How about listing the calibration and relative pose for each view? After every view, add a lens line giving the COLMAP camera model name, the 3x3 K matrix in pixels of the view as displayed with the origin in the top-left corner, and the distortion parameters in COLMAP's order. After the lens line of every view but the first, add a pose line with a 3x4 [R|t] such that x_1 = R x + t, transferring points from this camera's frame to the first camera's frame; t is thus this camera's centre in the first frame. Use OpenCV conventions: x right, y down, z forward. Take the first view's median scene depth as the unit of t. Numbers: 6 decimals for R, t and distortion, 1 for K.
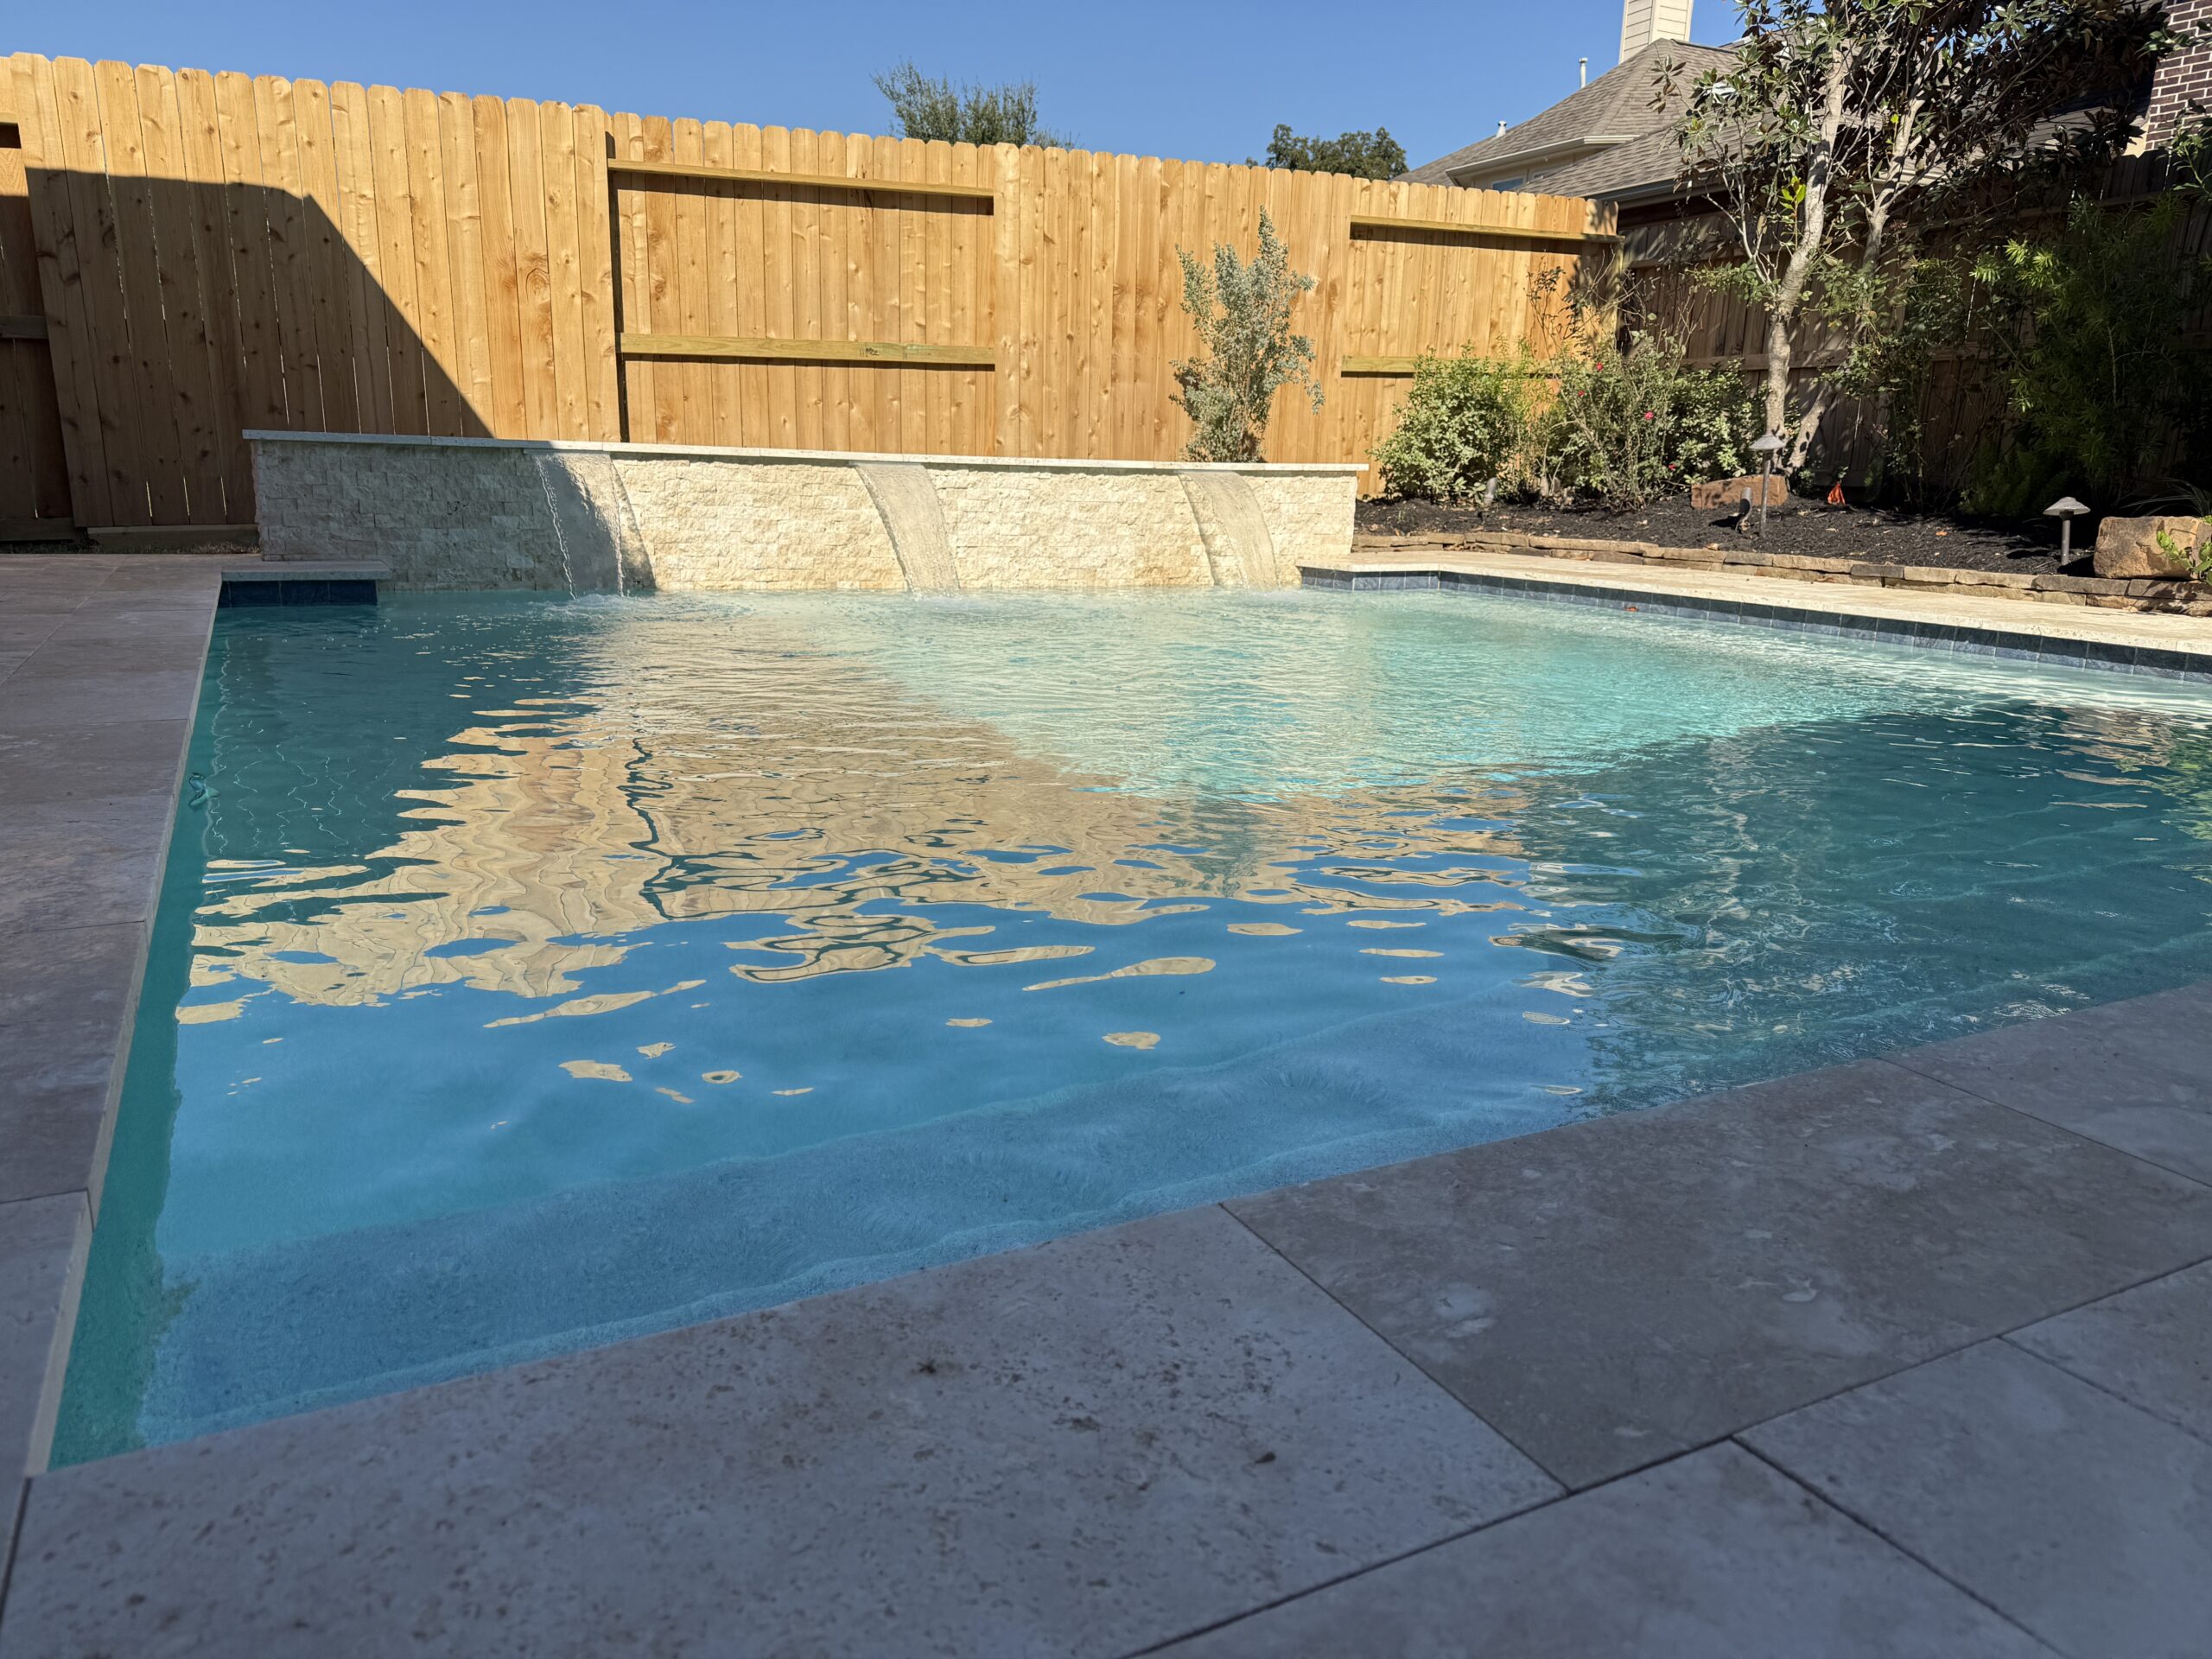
lens RADIAL K [[1611.0, 0, 1105.4], [0, 1611.0, 855.6], [0, 0, 1]] dist [0.036648, -0.047440]
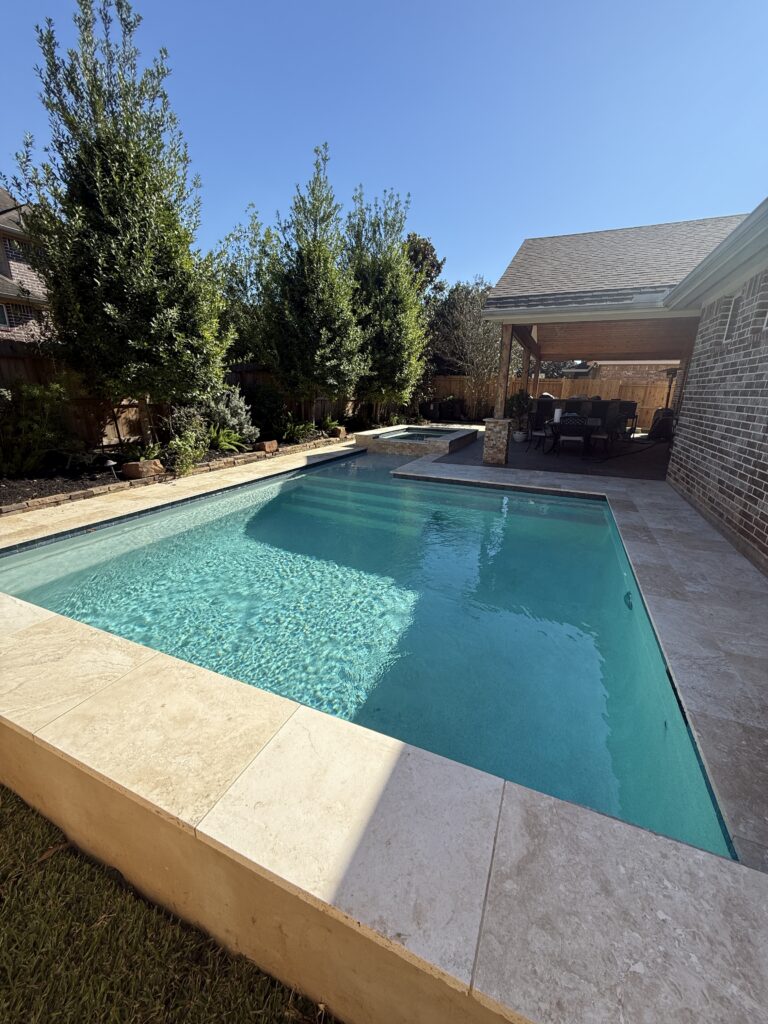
lens RADIAL K [[399.8, 0, 388.4], [0, 399.8, 511.5], [0, 0, 1]] dist [-0.000886, 0.000141]
pose [[-0.633479, -0.262481, 0.727879, -0.365241], [0.143709, 0.884425, 0.444004, -0.335816], [-0.760298, 0.385870, -0.522544, 0.824081]]
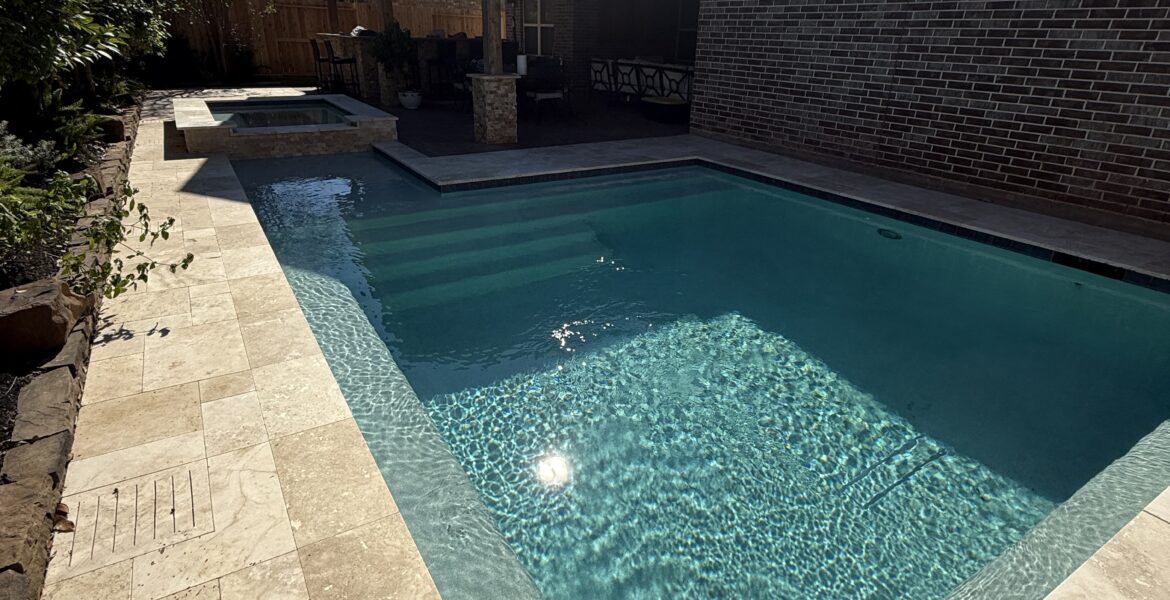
lens RADIAL K [[608.3, 0, 584.7], [0, 608.3, 295.1], [0, 0, 1]] dist [0.001684, -0.001787]
pose [[-0.995909, -0.018424, -0.088461, 0.202840], [-0.067750, 0.800032, 0.596119, -0.373944], [0.059789, 0.599674, -0.798008, 1.030857]]
